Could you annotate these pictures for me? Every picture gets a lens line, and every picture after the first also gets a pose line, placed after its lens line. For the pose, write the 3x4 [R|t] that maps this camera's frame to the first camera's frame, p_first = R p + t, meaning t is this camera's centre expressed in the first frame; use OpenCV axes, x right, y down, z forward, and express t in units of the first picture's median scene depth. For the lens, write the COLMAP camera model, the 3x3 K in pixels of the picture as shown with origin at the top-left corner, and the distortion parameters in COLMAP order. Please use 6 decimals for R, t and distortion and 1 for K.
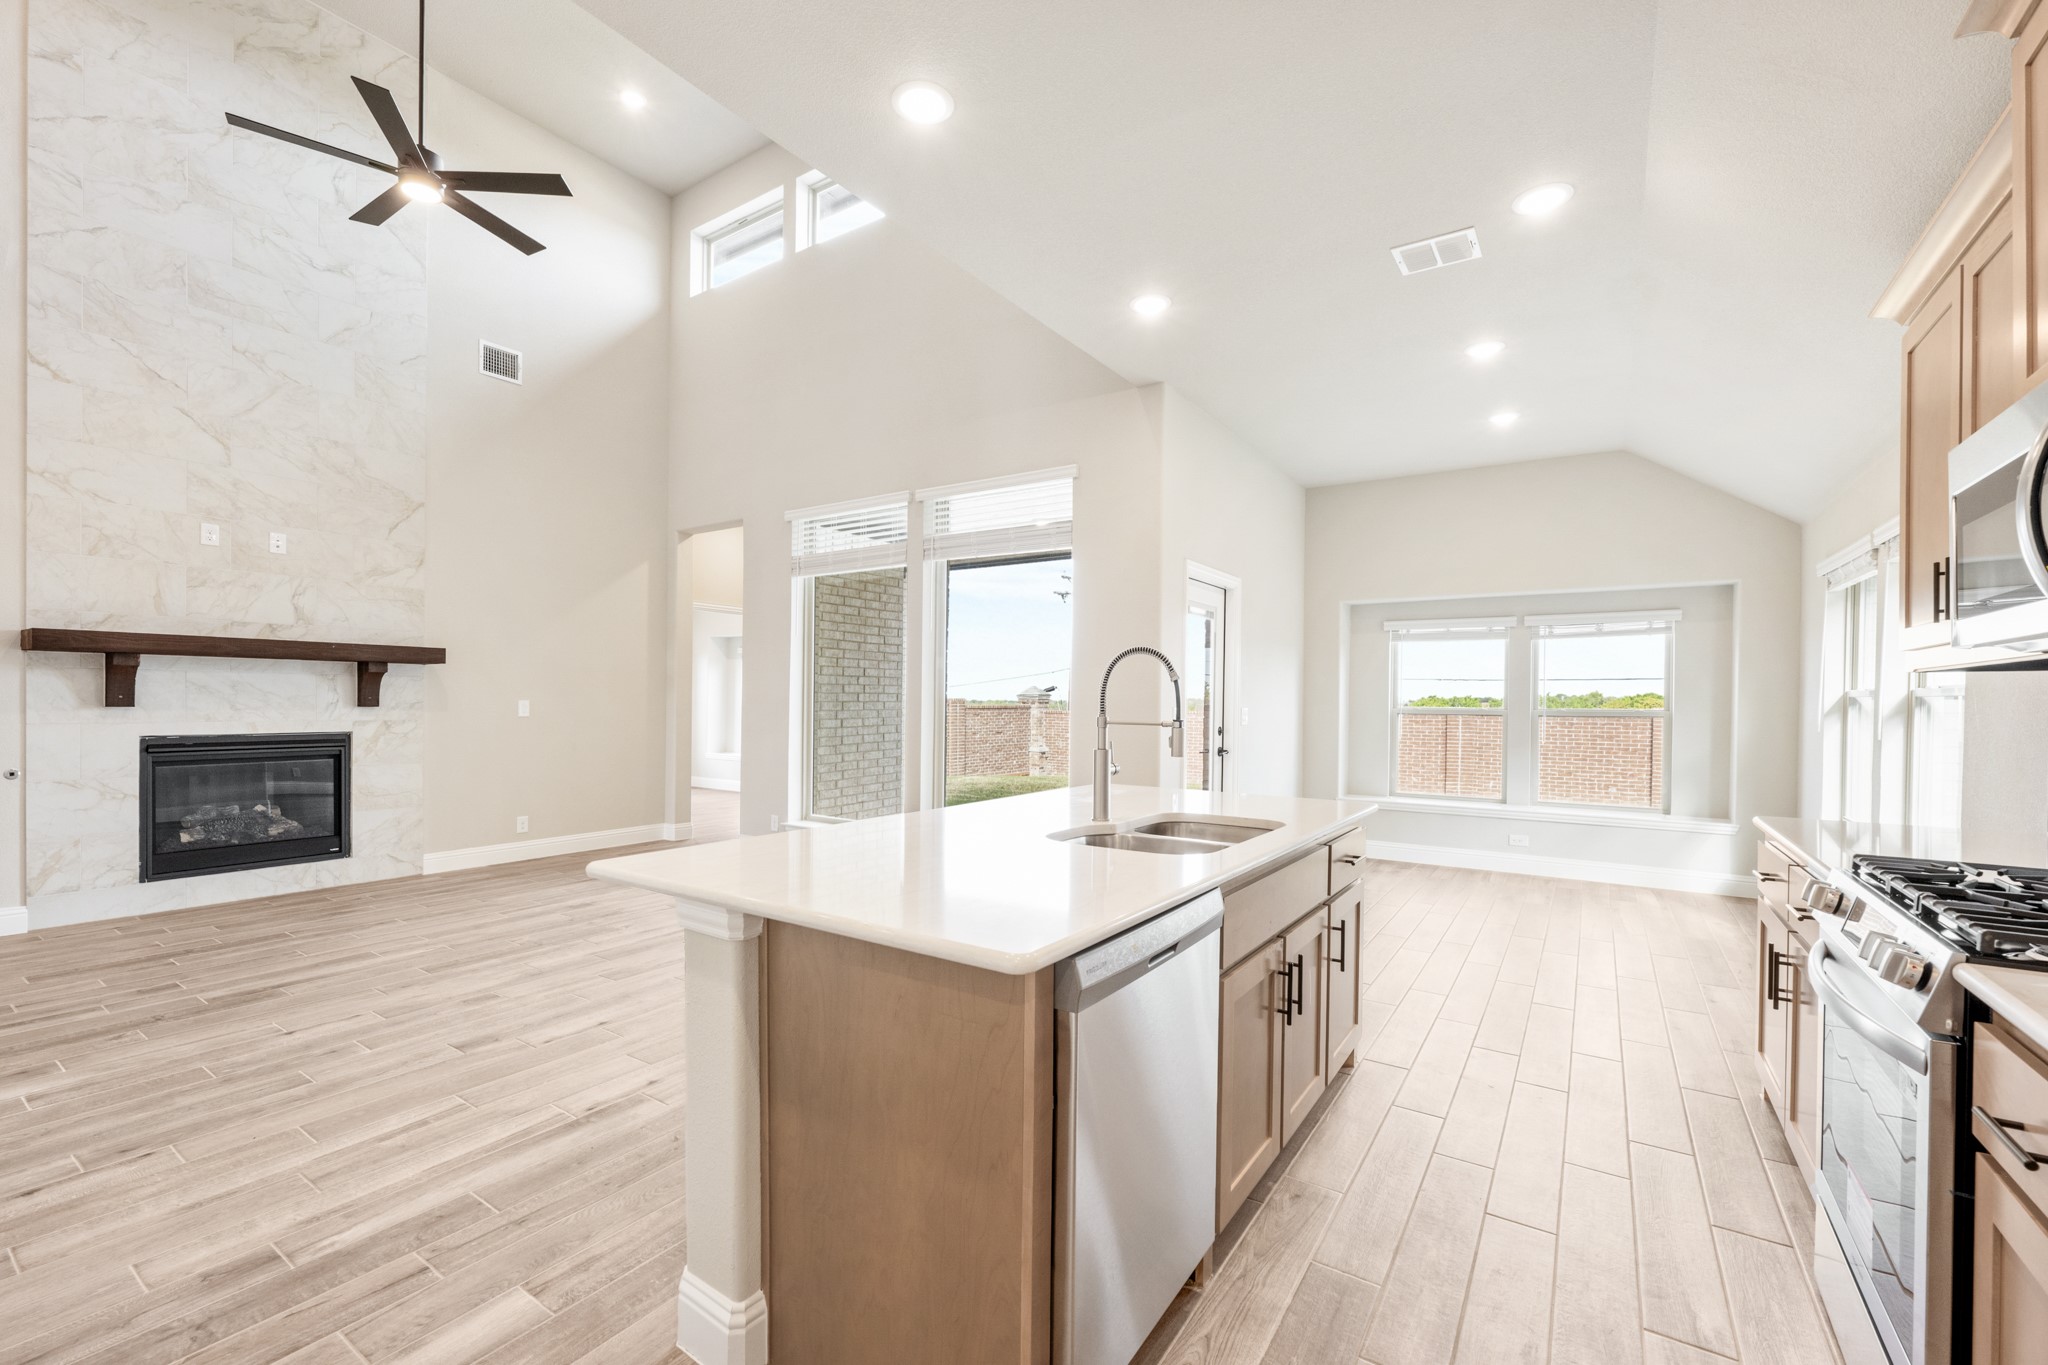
lens RADIAL K [[839.1, 0, 1046.9], [0, 839.1, 703.0], [0, 0, 1]] dist [-0.001905, 0.000454]
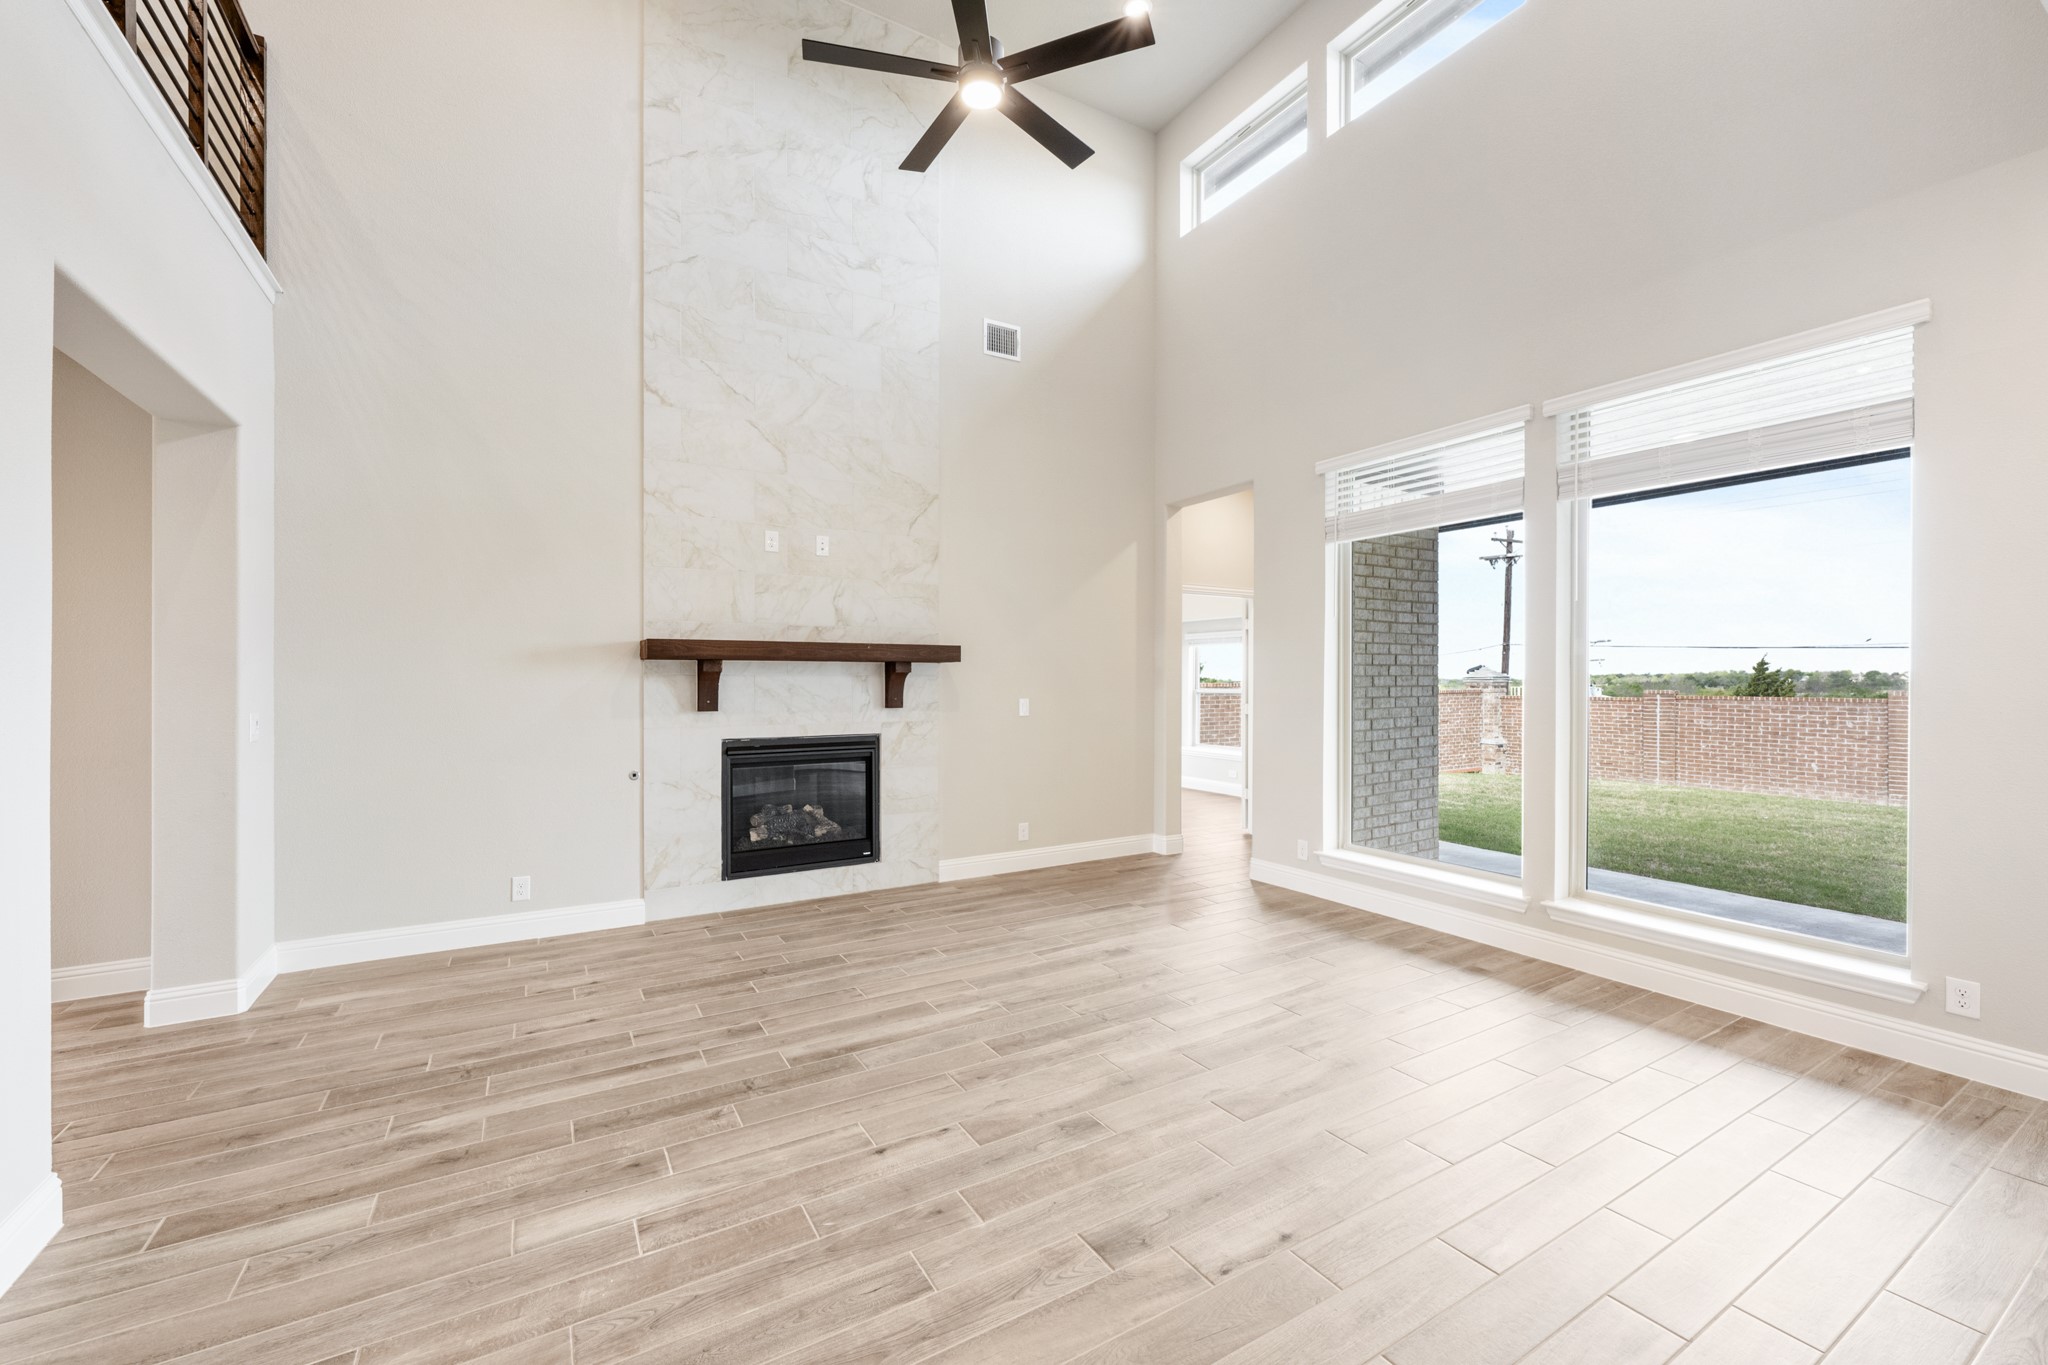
lens RADIAL K [[839.1, 0, 1065.7], [0, 839.1, 673.5], [0, 0, 1]] dist [-0.001905, 0.000454]
pose [[0.912091, -0.014509, -0.409731, -0.240263], [0.009154, 0.999845, -0.015028, -0.019986], [0.409886, 0.009956, 0.912083, 0.203254]]
